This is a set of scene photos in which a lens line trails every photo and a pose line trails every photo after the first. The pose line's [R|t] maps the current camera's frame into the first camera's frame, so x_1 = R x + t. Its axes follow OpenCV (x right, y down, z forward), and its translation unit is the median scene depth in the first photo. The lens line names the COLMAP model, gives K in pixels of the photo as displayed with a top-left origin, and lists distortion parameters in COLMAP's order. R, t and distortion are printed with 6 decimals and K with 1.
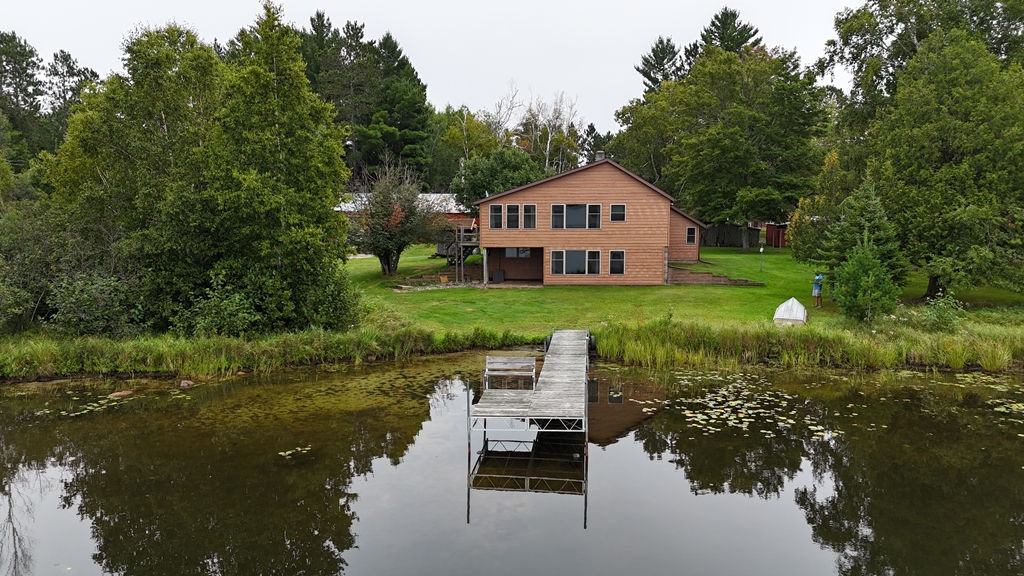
lens RADIAL K [[750.4, 0, 508.1], [0, 750.4, 291.0], [0, 0, 1]] dist [0.077429, -0.070311]
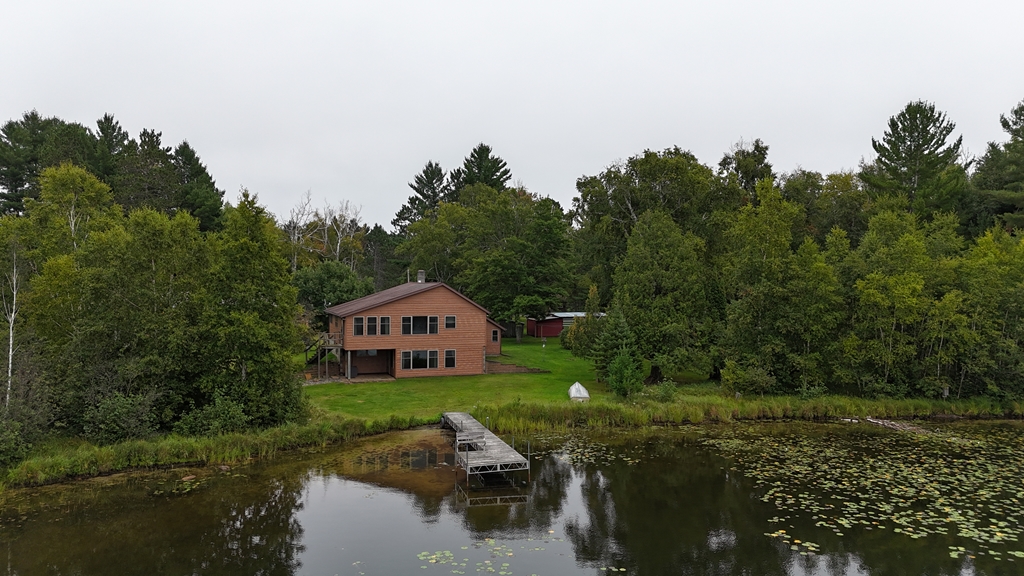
lens RADIAL K [[750.4, 0, 511.1], [0, 750.4, 284.1], [0, 0, 1]] dist [0.077429, -0.070311]
pose [[0.932346, 0.004983, 0.361533, -0.241629], [0.033390, 0.994446, -0.099813, -0.033307], [-0.360023, 0.105131, 0.927001, -0.303524]]
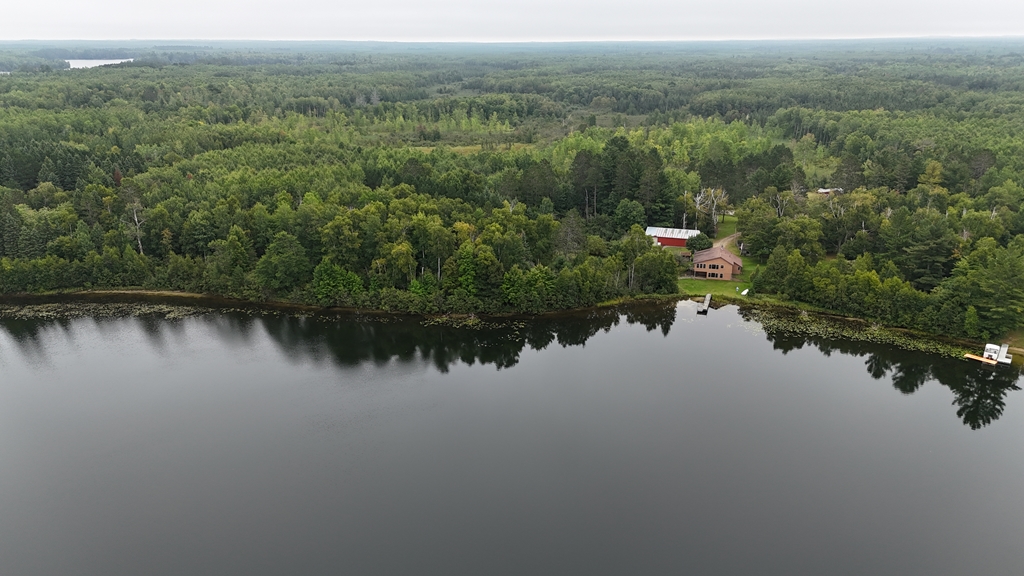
lens RADIAL K [[750.4, 0, 507.0], [0, 750.4, 291.0], [0, 0, 1]] dist [0.077429, -0.070311]
pose [[0.975101, 0.067989, -0.211084, -0.193549], [-0.020974, 0.975851, 0.217430, -1.050374], [0.220769, -0.207589, 0.952978, -4.377672]]
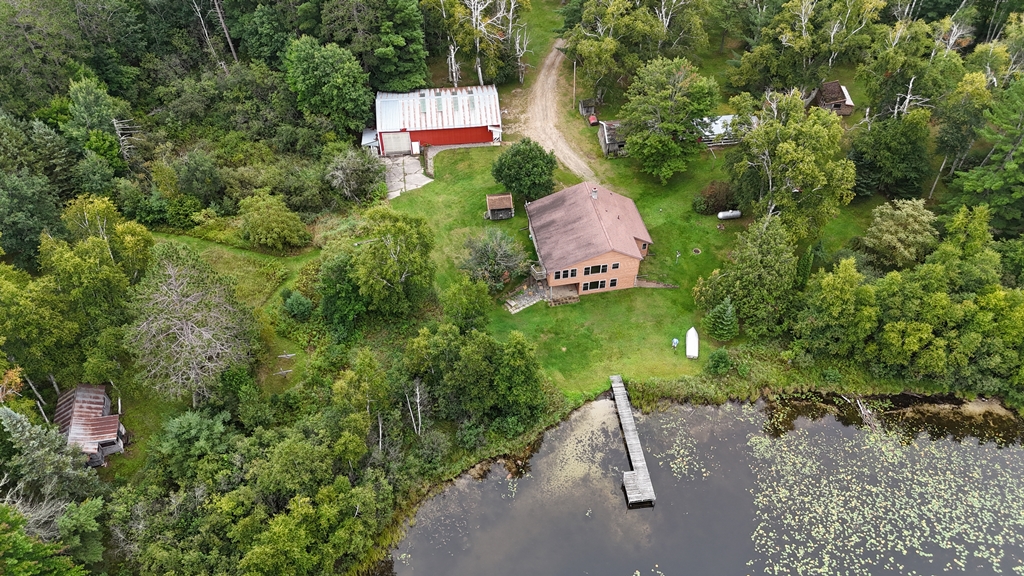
lens RADIAL K [[750.4, 0, 506.0], [0, 750.4, 286.1], [0, 0, 1]] dist [0.077429, -0.070311]
pose [[0.975982, -0.169459, 0.136904, -0.437012], [0.041888, 0.762679, 0.645419, -1.399695], [-0.213786, -0.624183, 0.751459, -0.516736]]
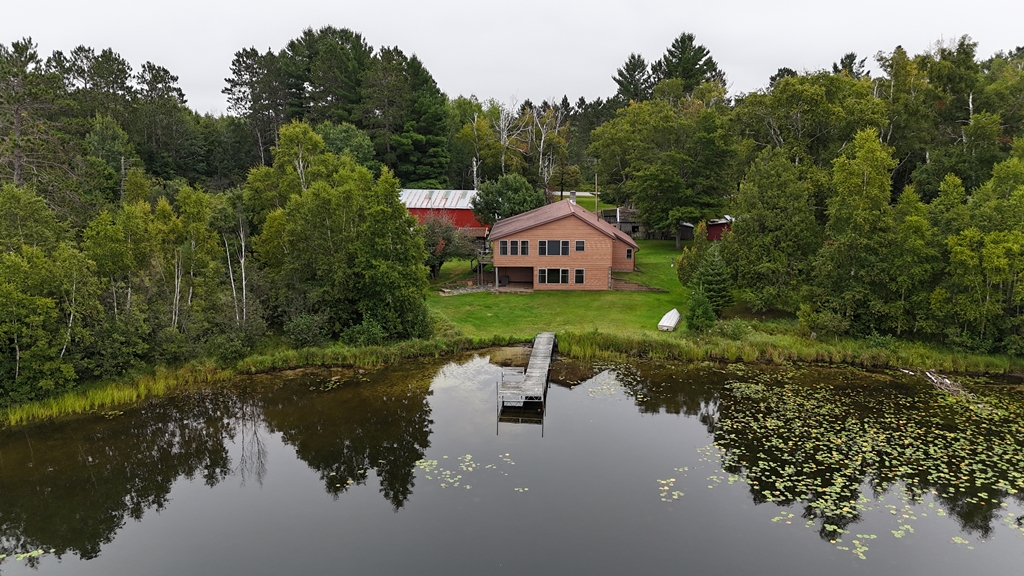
lens RADIAL K [[750.4, 0, 506.7], [0, 750.4, 290.0], [0, 0, 1]] dist [0.077429, -0.070311]
pose [[0.999994, -0.001870, -0.002983, -0.005030], [0.002182, 0.994112, 0.108339, -0.182995], [0.002763, -0.108345, 0.994110, -0.591693]]
